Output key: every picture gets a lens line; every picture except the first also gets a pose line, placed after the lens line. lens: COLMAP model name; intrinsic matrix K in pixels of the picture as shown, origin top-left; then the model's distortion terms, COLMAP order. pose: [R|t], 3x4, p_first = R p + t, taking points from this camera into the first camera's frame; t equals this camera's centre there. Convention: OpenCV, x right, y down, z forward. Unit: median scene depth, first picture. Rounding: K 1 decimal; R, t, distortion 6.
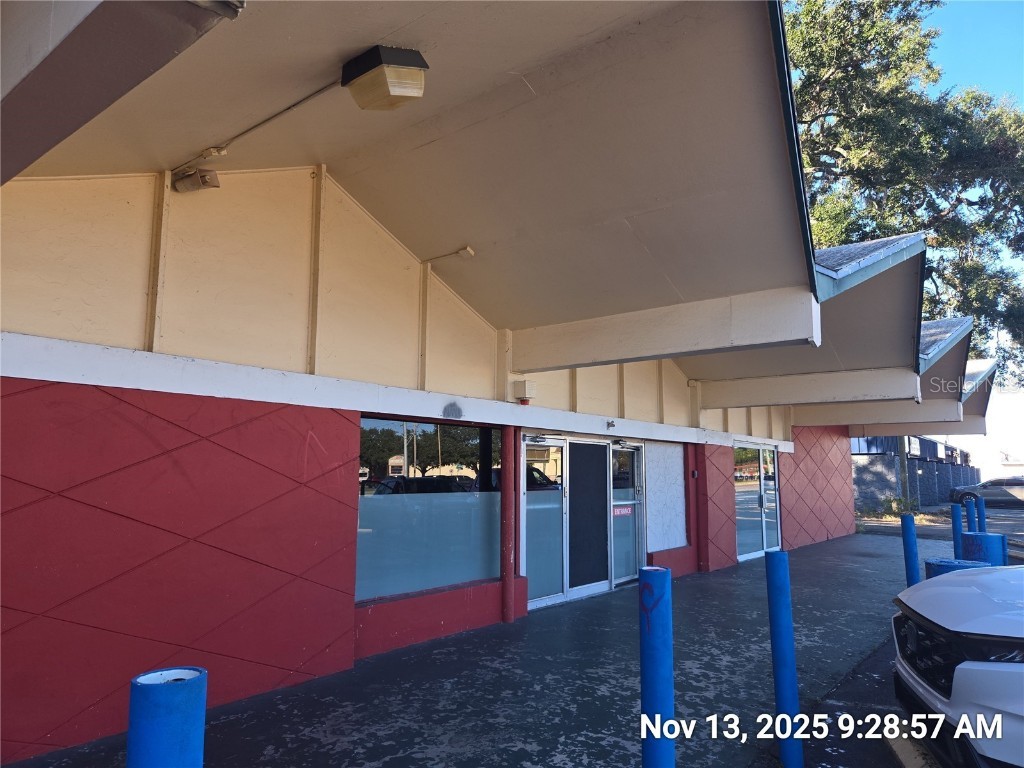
lens RADIAL K [[682.6, 0, 512.0], [0, 682.6, 384.0], [0, 0, 1]] dist [0.067979, -0.067797]
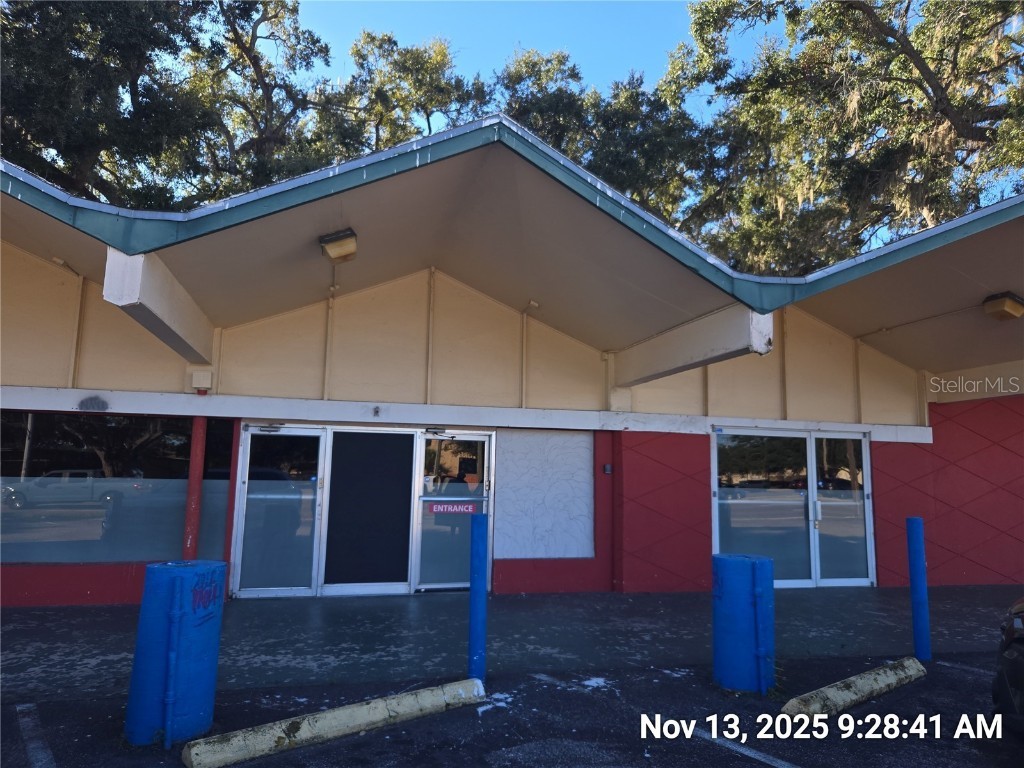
lens RADIAL K [[682.6, 0, 512.0], [0, 682.6, 384.0], [0, 0, 1]] dist [0.067979, -0.067797]
pose [[0.798051, -0.071942, -0.598280, 0.755691], [0.064362, 0.997345, -0.034075, 0.059229], [0.599143, -0.011313, 0.800562, 0.334689]]
